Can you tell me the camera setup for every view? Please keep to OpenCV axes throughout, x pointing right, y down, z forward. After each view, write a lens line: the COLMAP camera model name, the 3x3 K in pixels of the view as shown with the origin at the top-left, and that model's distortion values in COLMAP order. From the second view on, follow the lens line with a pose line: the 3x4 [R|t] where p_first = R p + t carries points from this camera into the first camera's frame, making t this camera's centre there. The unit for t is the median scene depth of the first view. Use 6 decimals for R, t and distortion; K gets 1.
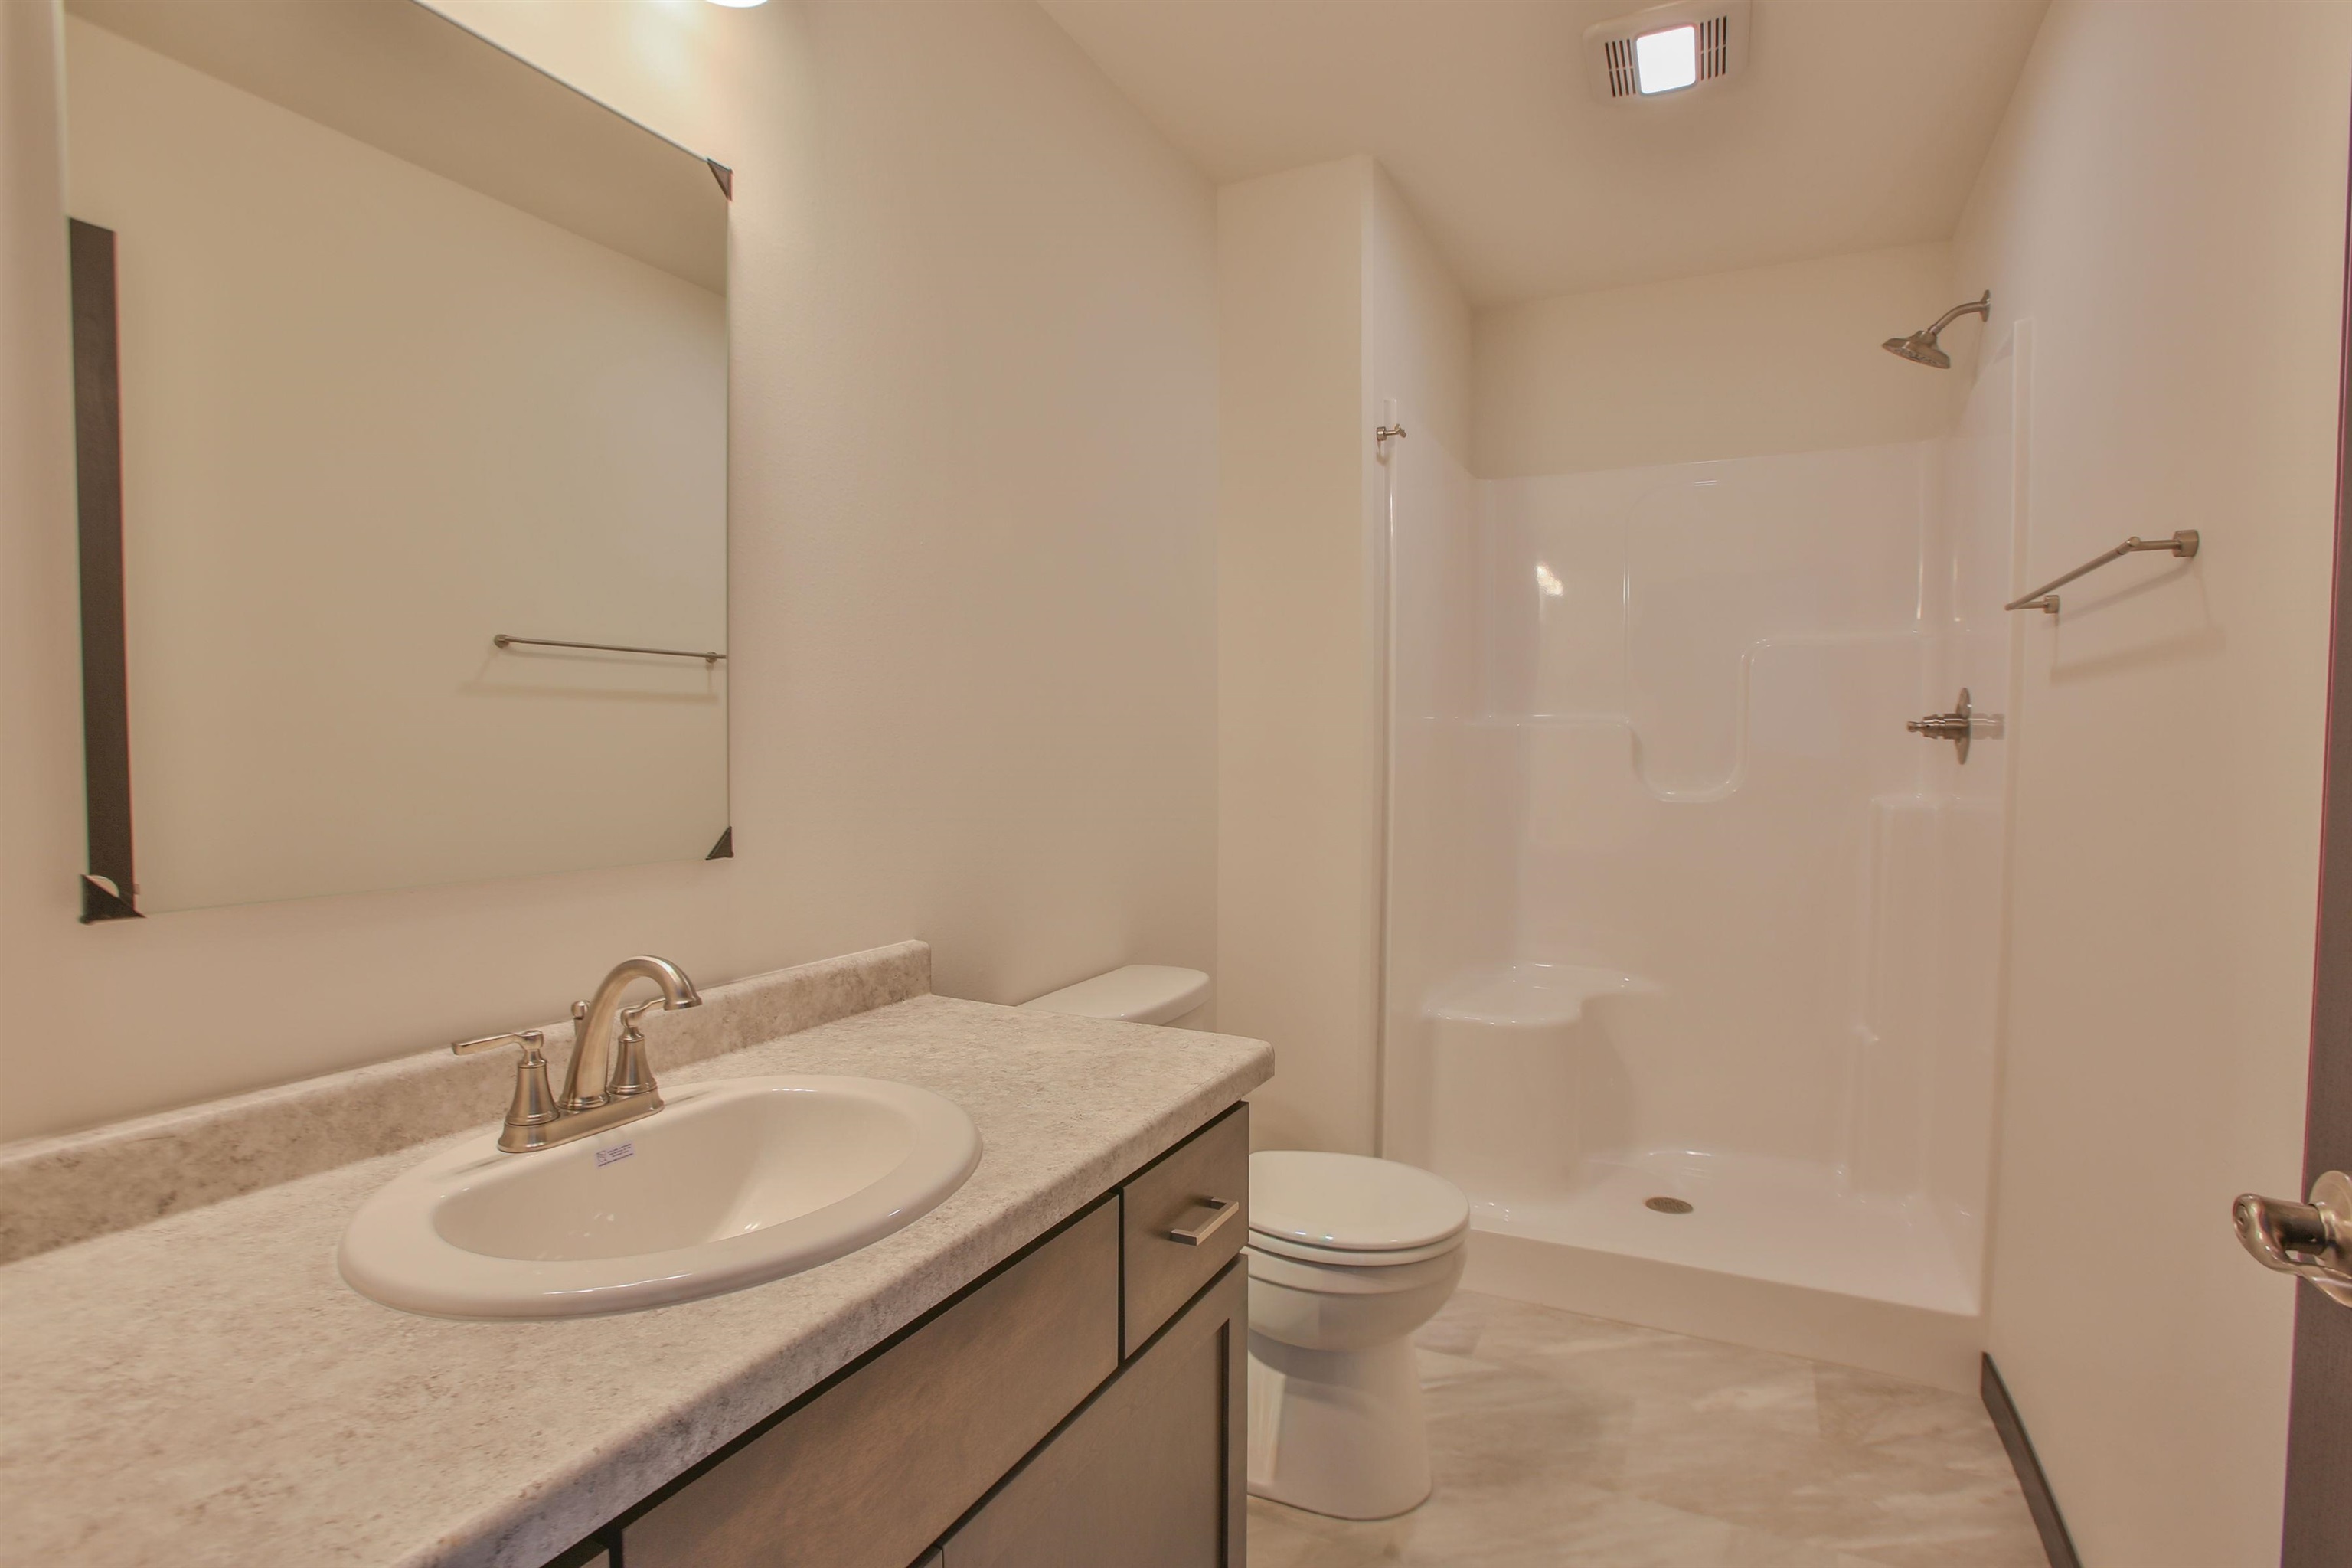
lens RADIAL K [[1139.5, 0, 1171.5], [0, 1139.5, 791.6], [0, 0, 1]] dist [-0.084102, 0.031746]
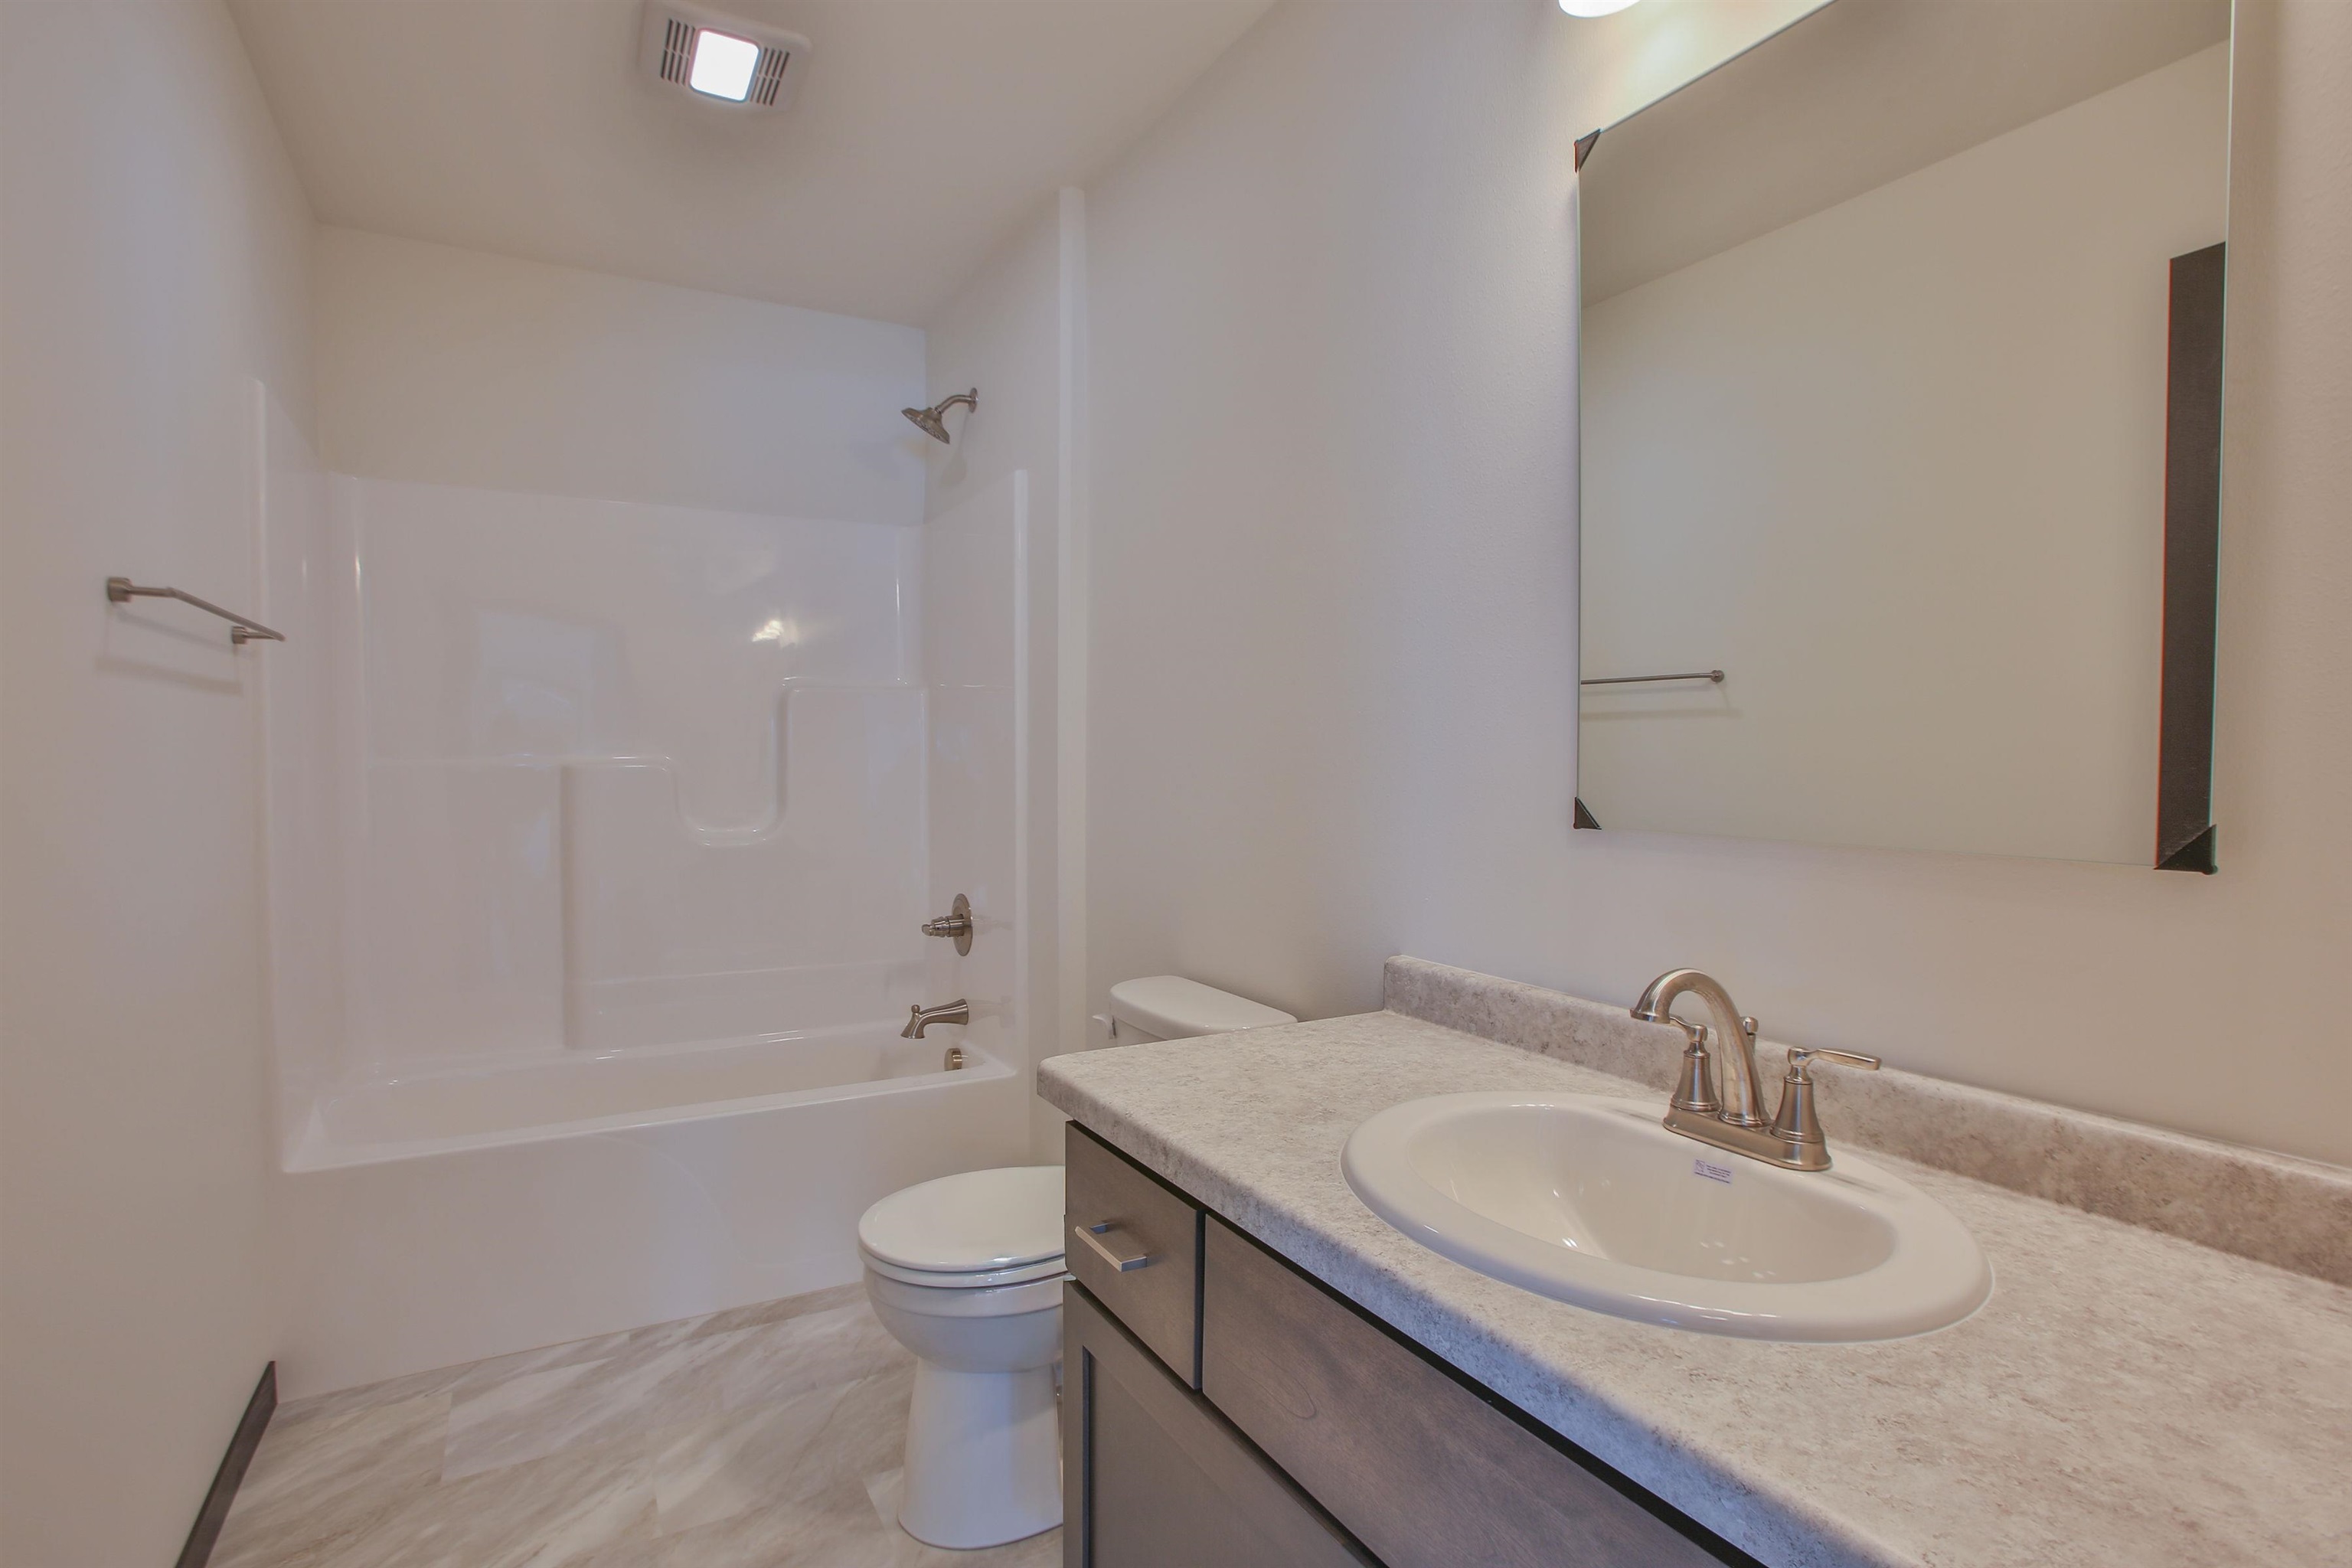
lens RADIAL K [[1139.5, 0, 1171.5], [0, 1139.5, 791.6], [0, 0, 1]] dist [-0.084102, 0.031746]
pose [[-0.549402, 0.021643, -0.835278, 0.654565], [-0.038704, 0.997932, 0.051315, -0.052011], [0.834661, 0.060521, -0.547428, 1.240639]]
